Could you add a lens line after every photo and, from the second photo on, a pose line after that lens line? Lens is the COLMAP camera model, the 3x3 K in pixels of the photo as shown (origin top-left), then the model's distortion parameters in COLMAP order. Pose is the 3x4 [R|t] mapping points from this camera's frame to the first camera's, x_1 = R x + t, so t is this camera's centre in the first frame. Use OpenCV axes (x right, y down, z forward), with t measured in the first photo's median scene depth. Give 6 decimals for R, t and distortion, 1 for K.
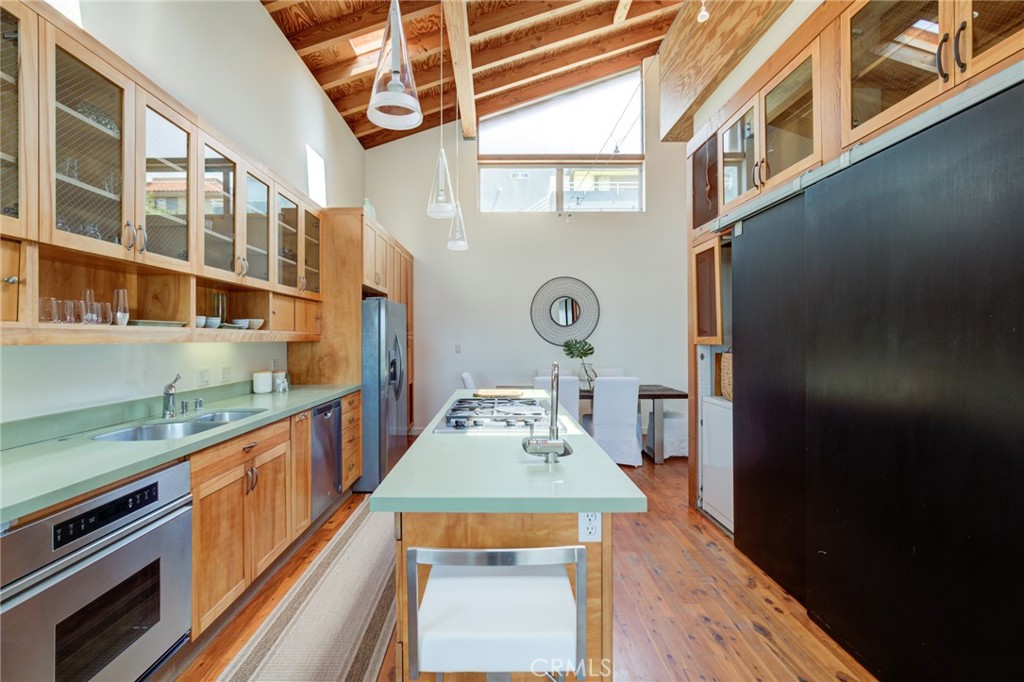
lens RADIAL K [[478.0, 0, 497.0], [0, 478.0, 340.1], [0, 0, 1]] dist [0.000231, 0.000118]
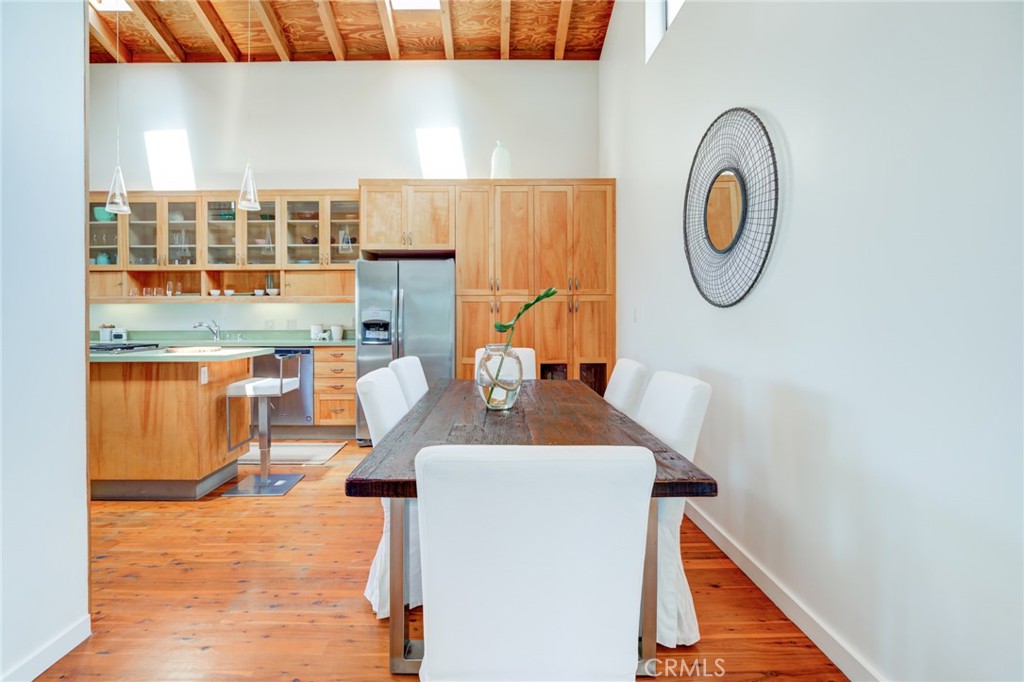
lens RADIAL K [[473.7, 0, 501.3], [0, 473.7, 326.4], [0, 0, 1]] dist [-0.016209, 0.000630]
pose [[0.008733, 0.021946, -0.999721, 1.135118], [-0.003454, 0.999754, 0.021916, 0.045467], [0.999956, 0.003261, 0.008807, 1.837552]]
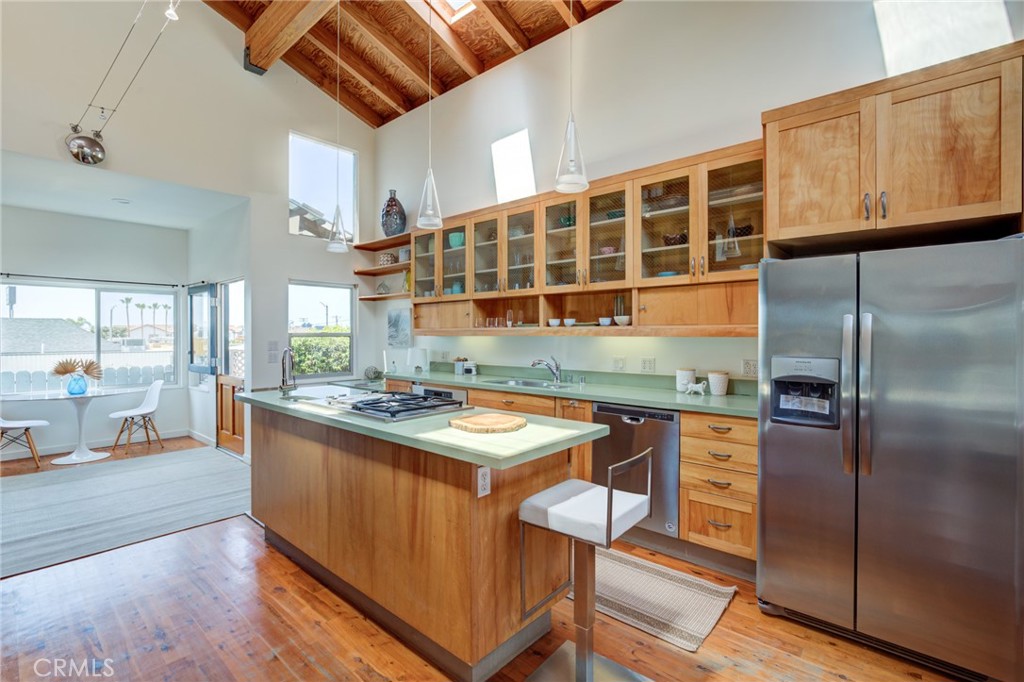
lens RADIAL K [[473.7, 0, 501.3], [0, 473.7, 326.4], [0, 0, 1]] dist [-0.016209, 0.000630]
pose [[-0.671843, -0.011225, -0.740608, 0.522906], [-0.004093, 0.999926, -0.011442, -0.007378], [0.740682, -0.004656, -0.671840, 1.606813]]
